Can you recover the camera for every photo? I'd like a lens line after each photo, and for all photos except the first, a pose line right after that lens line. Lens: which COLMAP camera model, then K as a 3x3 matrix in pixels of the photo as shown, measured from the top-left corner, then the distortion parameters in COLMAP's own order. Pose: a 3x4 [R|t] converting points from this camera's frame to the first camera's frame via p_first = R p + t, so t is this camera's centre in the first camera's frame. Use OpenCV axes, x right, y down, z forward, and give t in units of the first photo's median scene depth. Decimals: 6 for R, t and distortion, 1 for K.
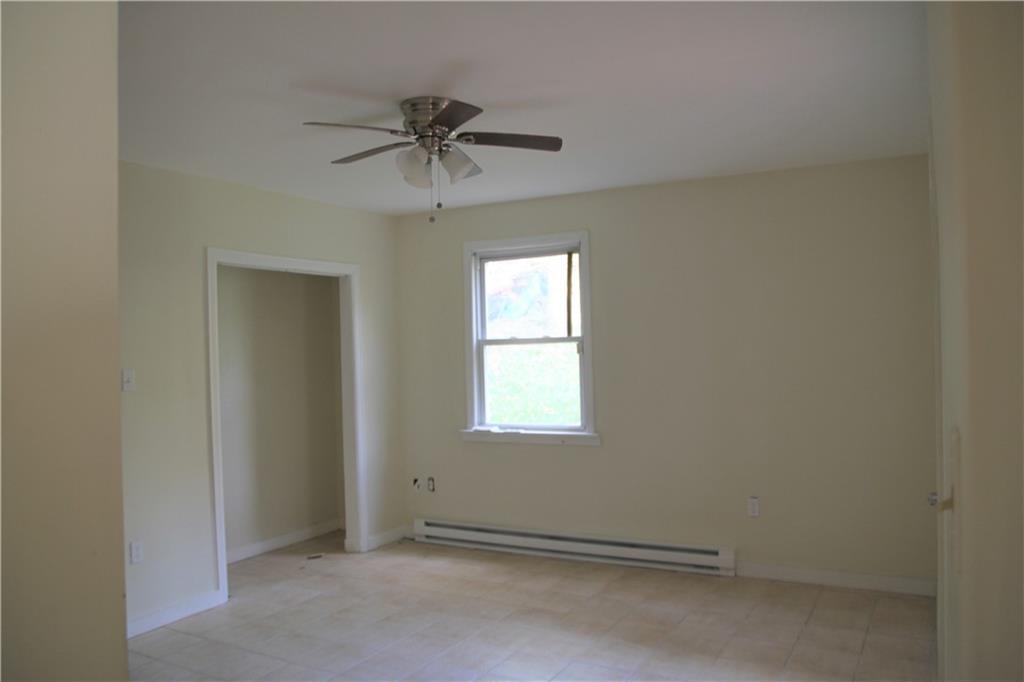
lens RADIAL K [[814.5, 0, 529.1], [0, 814.5, 338.9], [0, 0, 1]] dist [-0.151562, 0.109089]
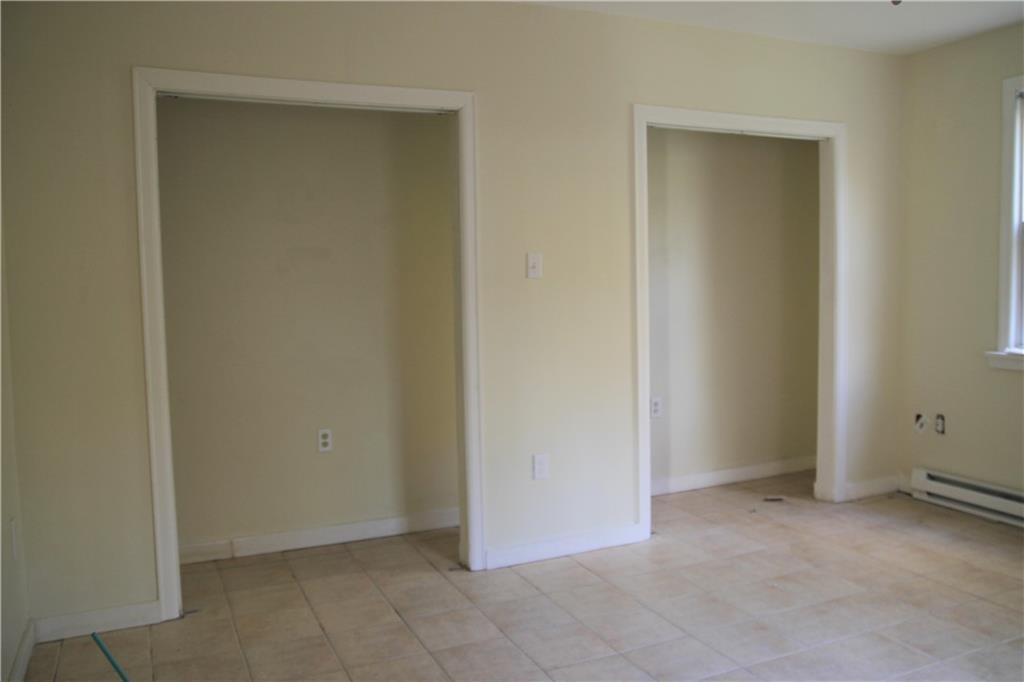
lens RADIAL K [[852.1, 0, 512.0], [0, 852.1, 341.0], [0, 0, 1]] dist [-0.117911, 0.074948]
pose [[0.789486, 0.058412, -0.610982, 0.028274], [0.003774, 0.994980, 0.100000, 0.031359], [0.613757, -0.081255, 0.785303, 0.196048]]
